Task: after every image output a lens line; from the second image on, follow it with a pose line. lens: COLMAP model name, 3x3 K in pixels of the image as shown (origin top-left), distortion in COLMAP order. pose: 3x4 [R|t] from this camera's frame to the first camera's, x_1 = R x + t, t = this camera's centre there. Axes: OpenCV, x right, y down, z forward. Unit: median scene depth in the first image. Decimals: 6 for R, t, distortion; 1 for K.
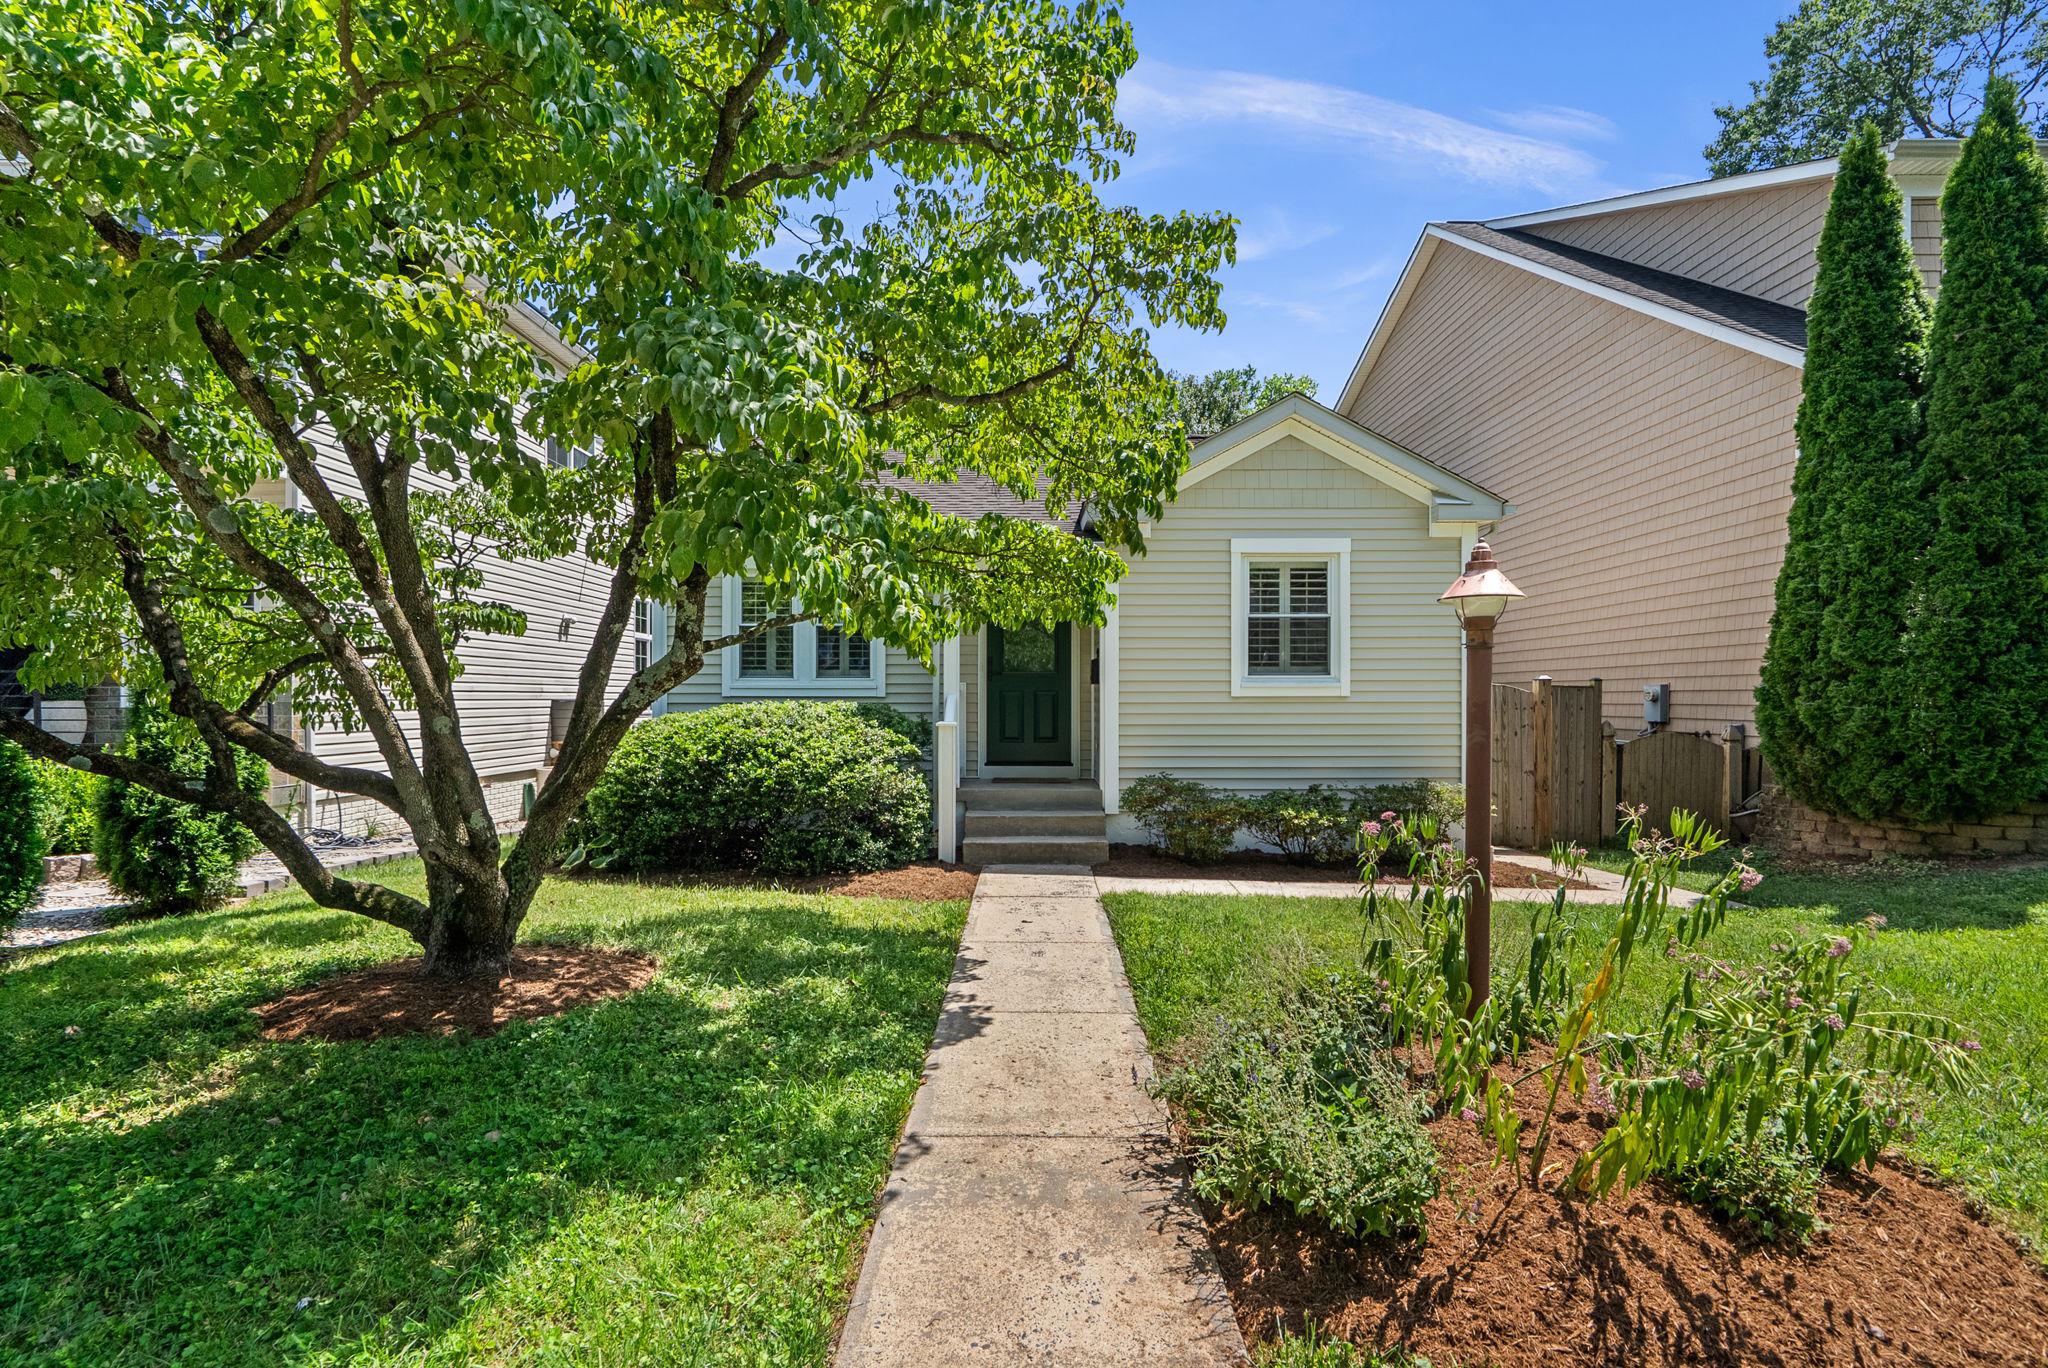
lens RADIAL K [[933.3, 0, 1023.9], [0, 933.3, 693.0], [0, 0, 1]] dist [0.001636, -0.000271]
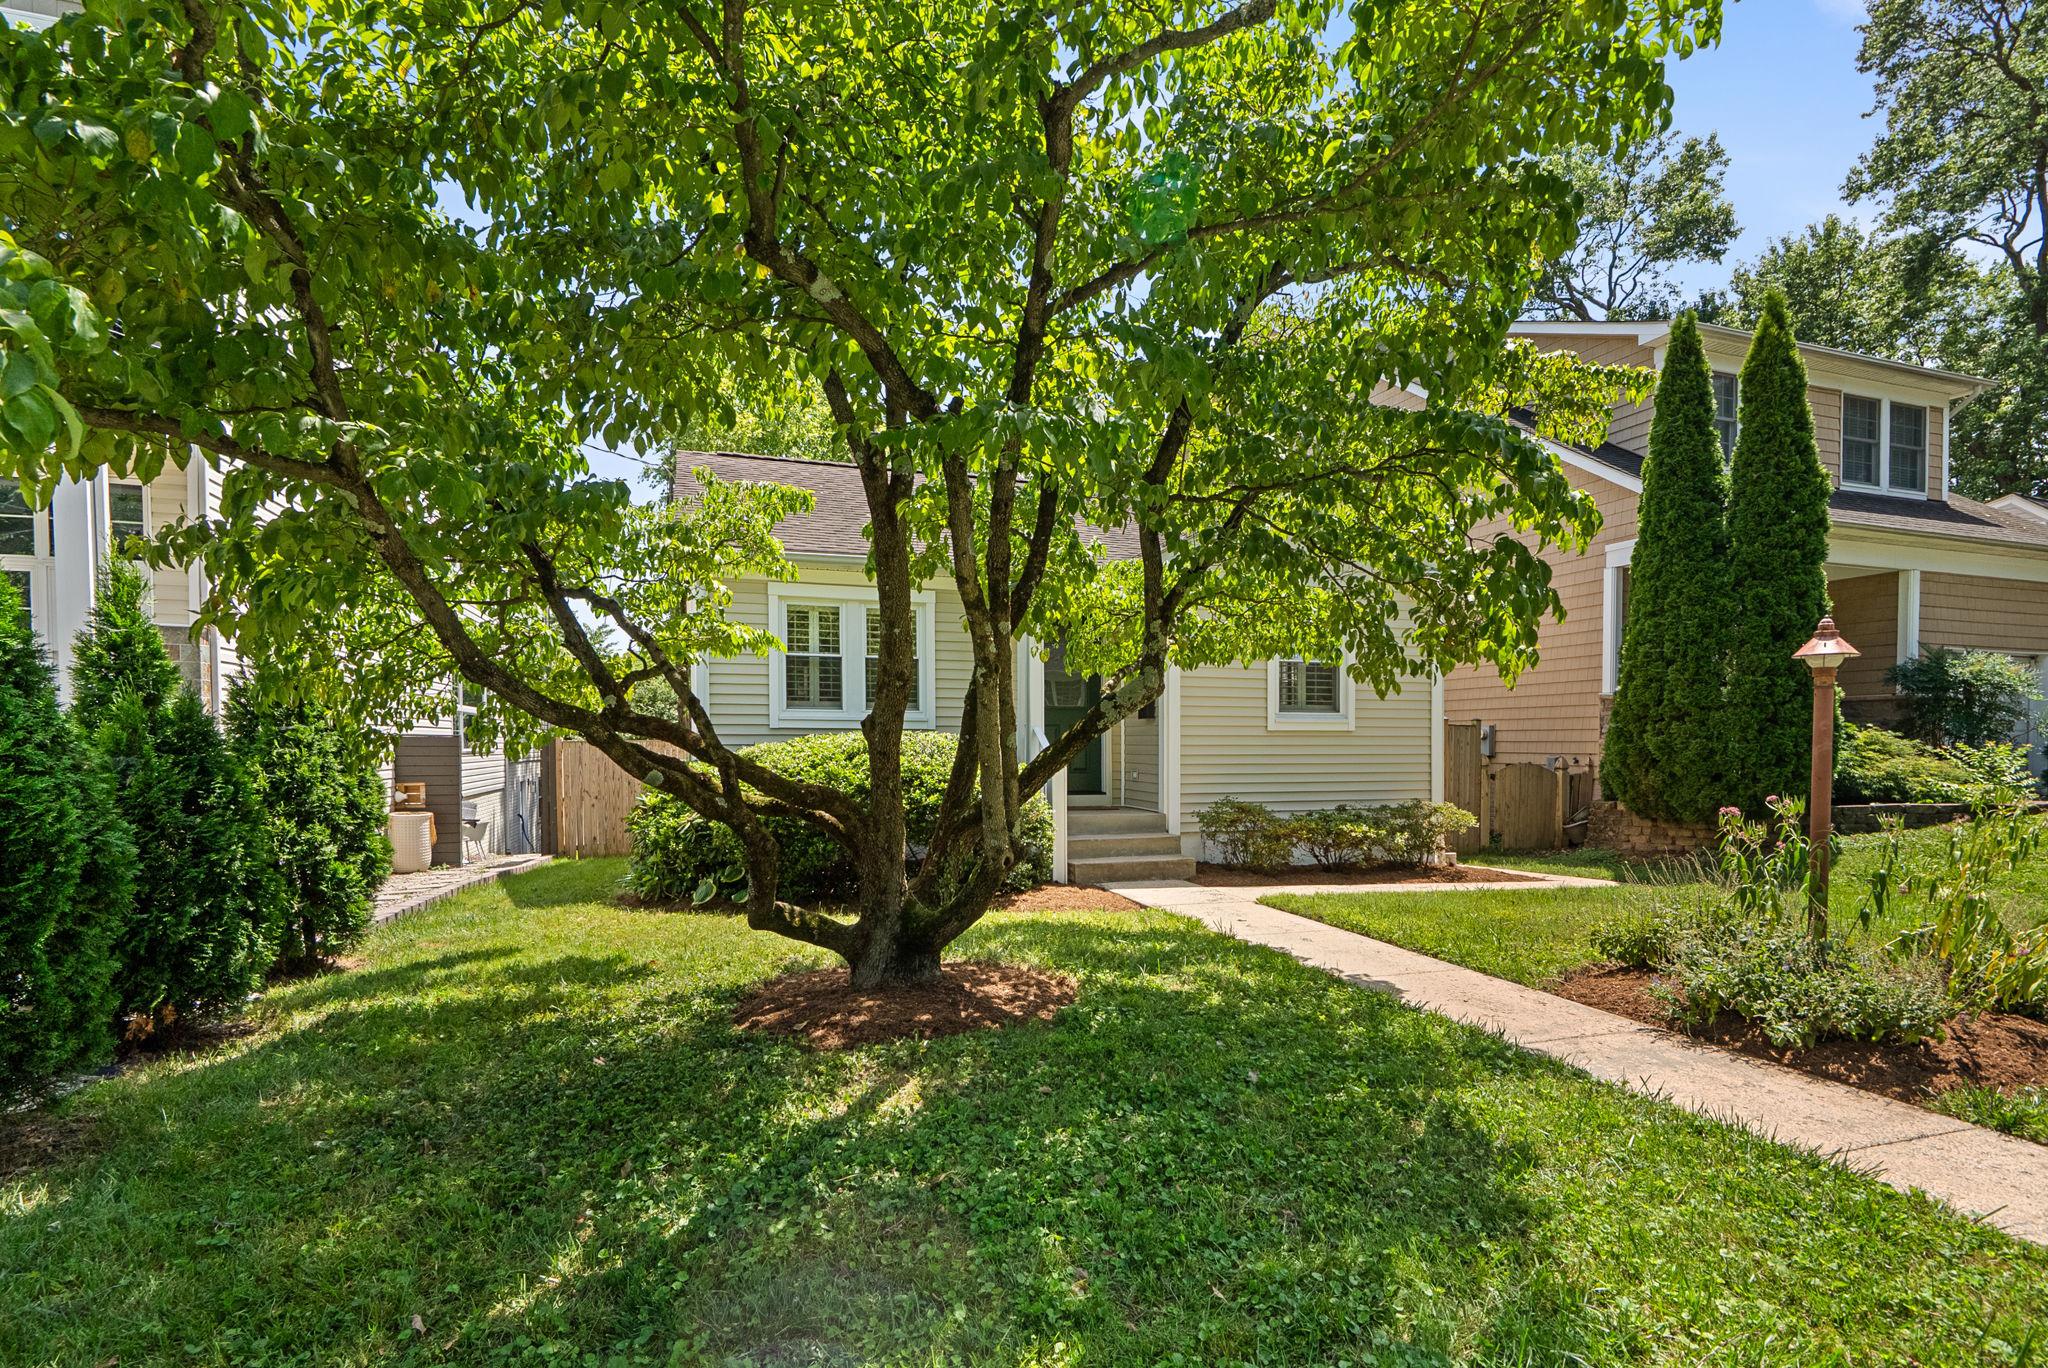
lens RADIAL K [[933.3, 0, 1089.3], [0, 933.3, 752.0], [0, 0, 1]] dist [0.001636, -0.000271]
pose [[0.949899, -0.000492, 0.312557, -0.512557], [-0.005891, 0.999793, 0.019478, 0.013817], [-0.312502, -0.020343, 0.949699, -0.034876]]
